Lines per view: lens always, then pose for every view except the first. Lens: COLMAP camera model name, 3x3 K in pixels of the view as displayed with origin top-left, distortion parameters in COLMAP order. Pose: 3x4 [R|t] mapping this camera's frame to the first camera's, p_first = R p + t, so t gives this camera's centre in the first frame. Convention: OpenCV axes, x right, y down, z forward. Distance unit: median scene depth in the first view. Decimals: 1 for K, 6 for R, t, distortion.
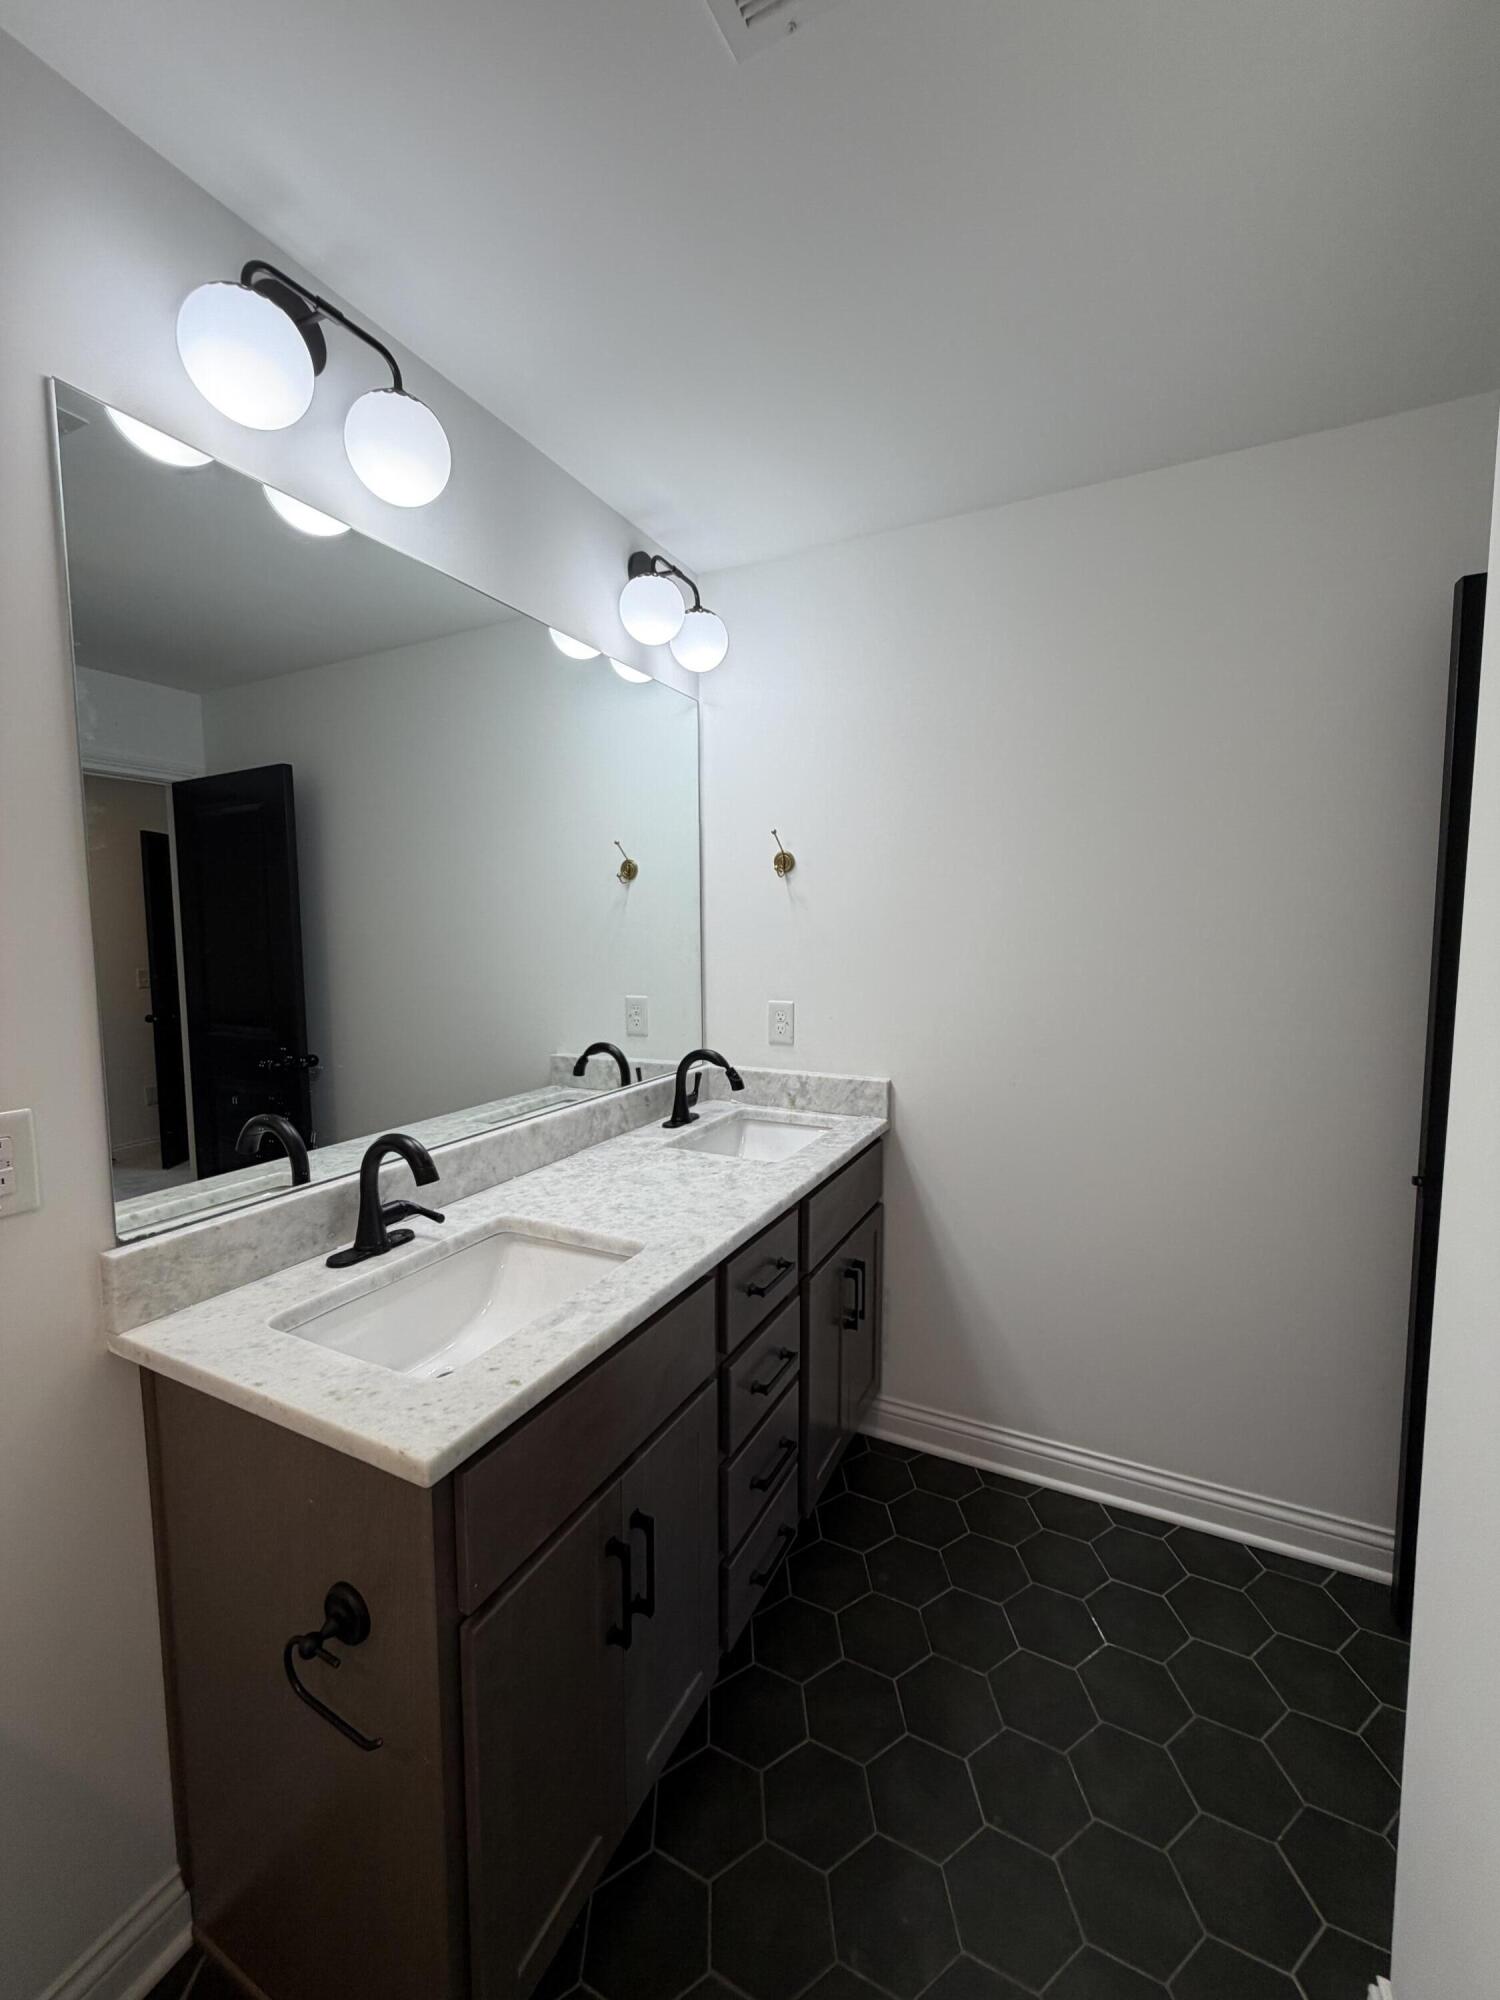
lens RADIAL K [[794.5, 0, 749.9], [0, 794.5, 996.6], [0, 0, 1]] dist [-0.004723, 0.000973]
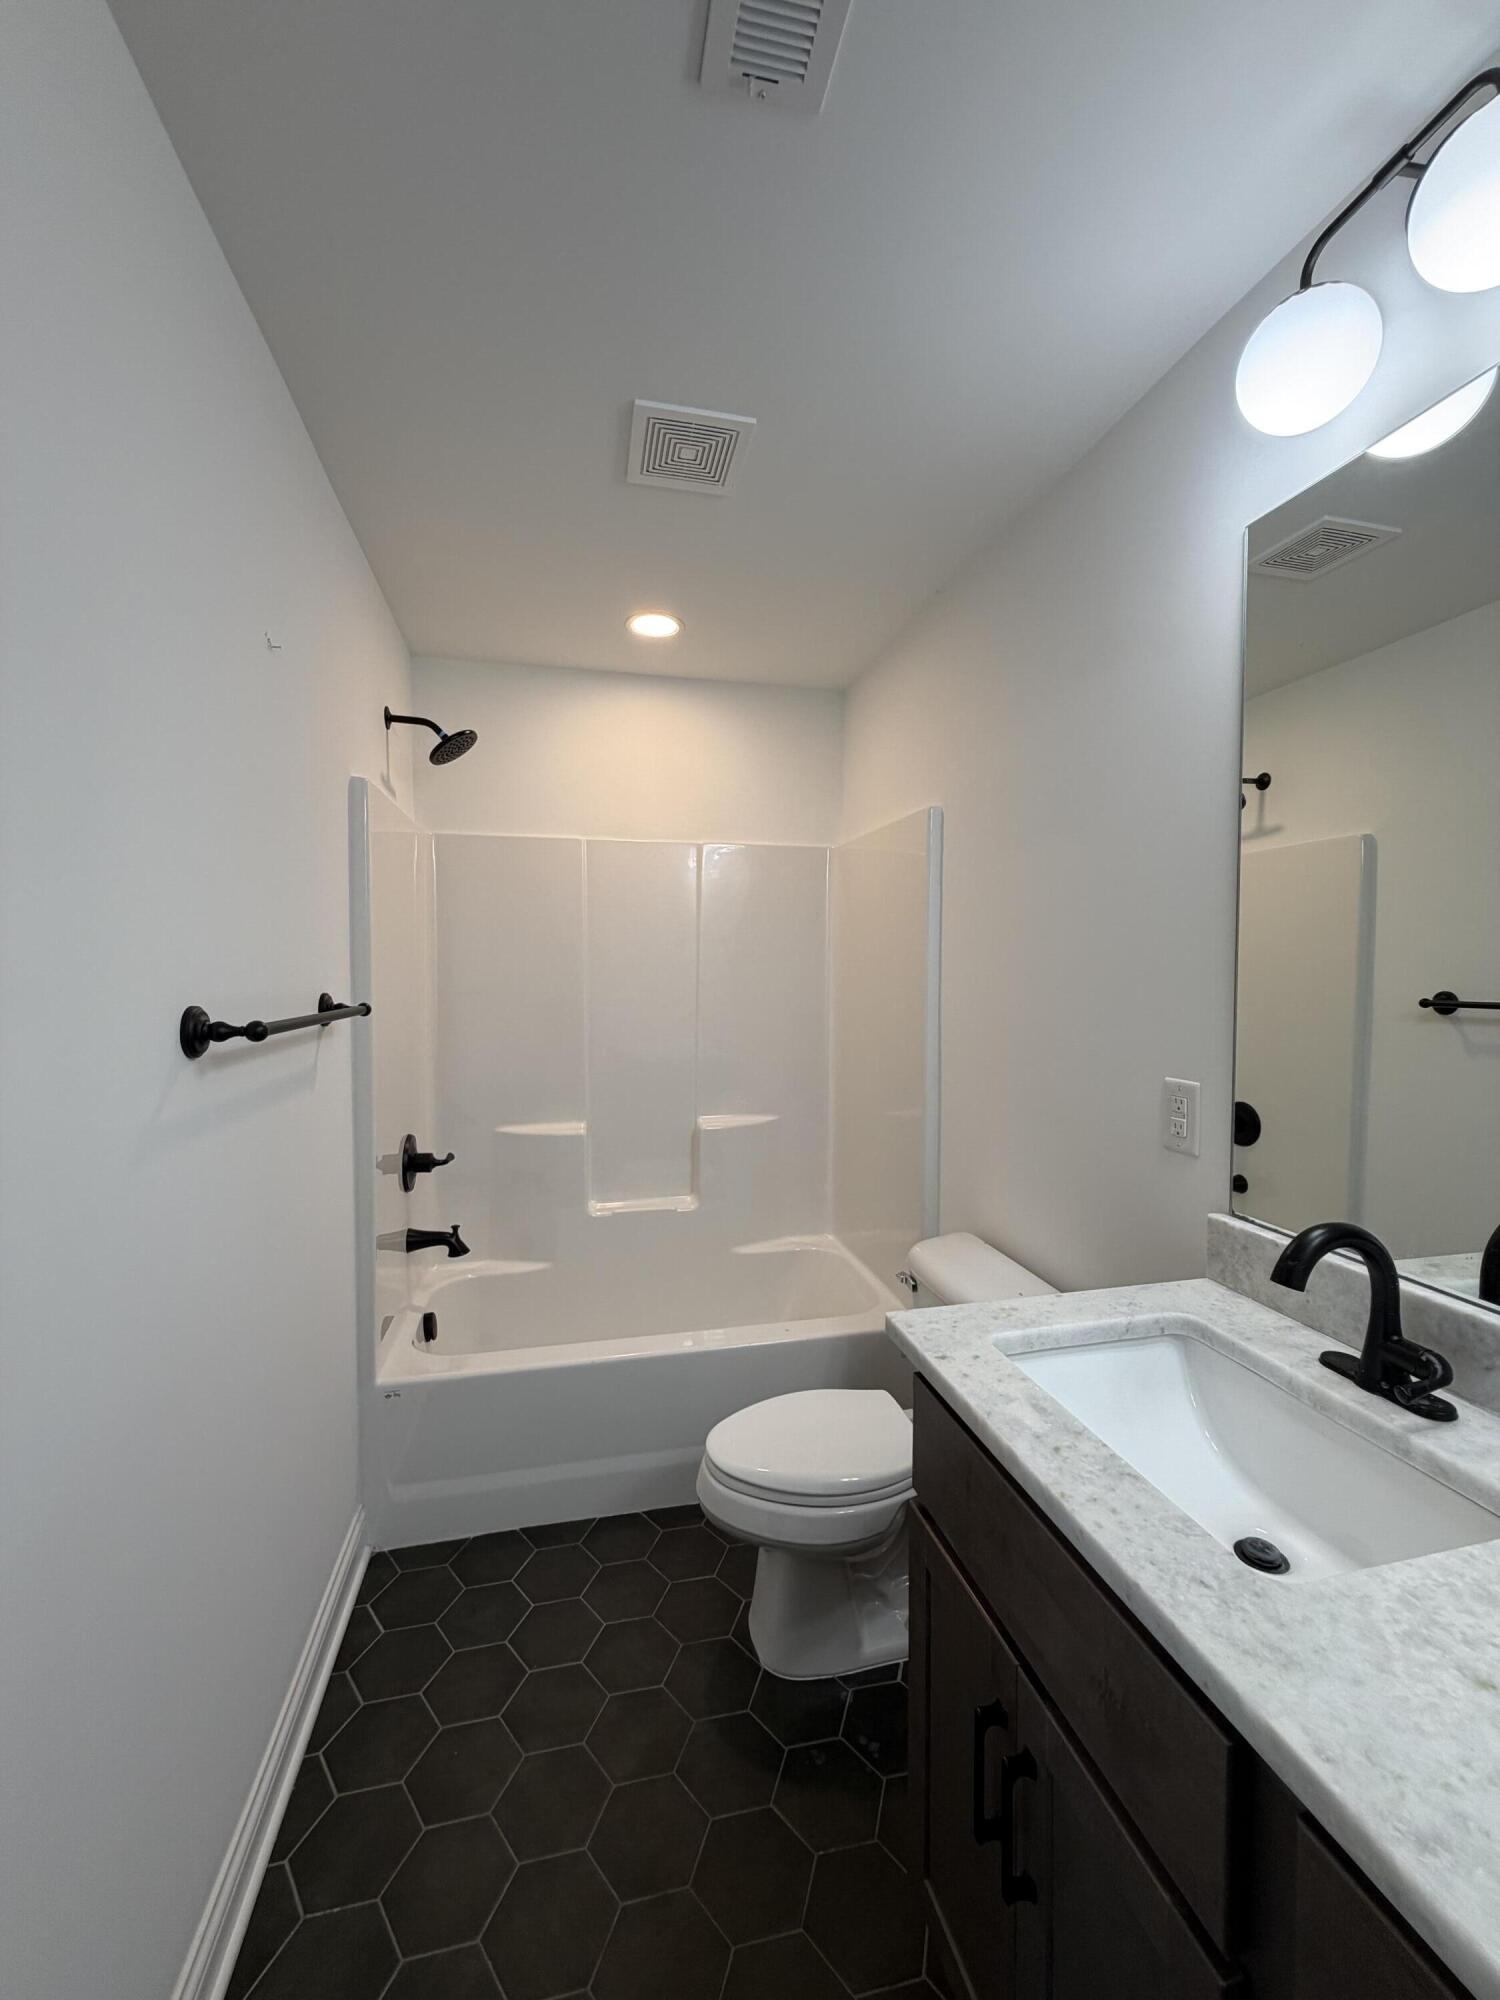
lens RADIAL K [[794.5, 0, 749.9], [0, 794.5, 996.6], [0, 0, 1]] dist [-0.004723, 0.000973]
pose [[-0.769704, 0.026803, -0.637838, 0.494452], [-0.047668, 0.993916, 0.099289, -0.094571], [0.636618, 0.106827, -0.763744, 1.319511]]
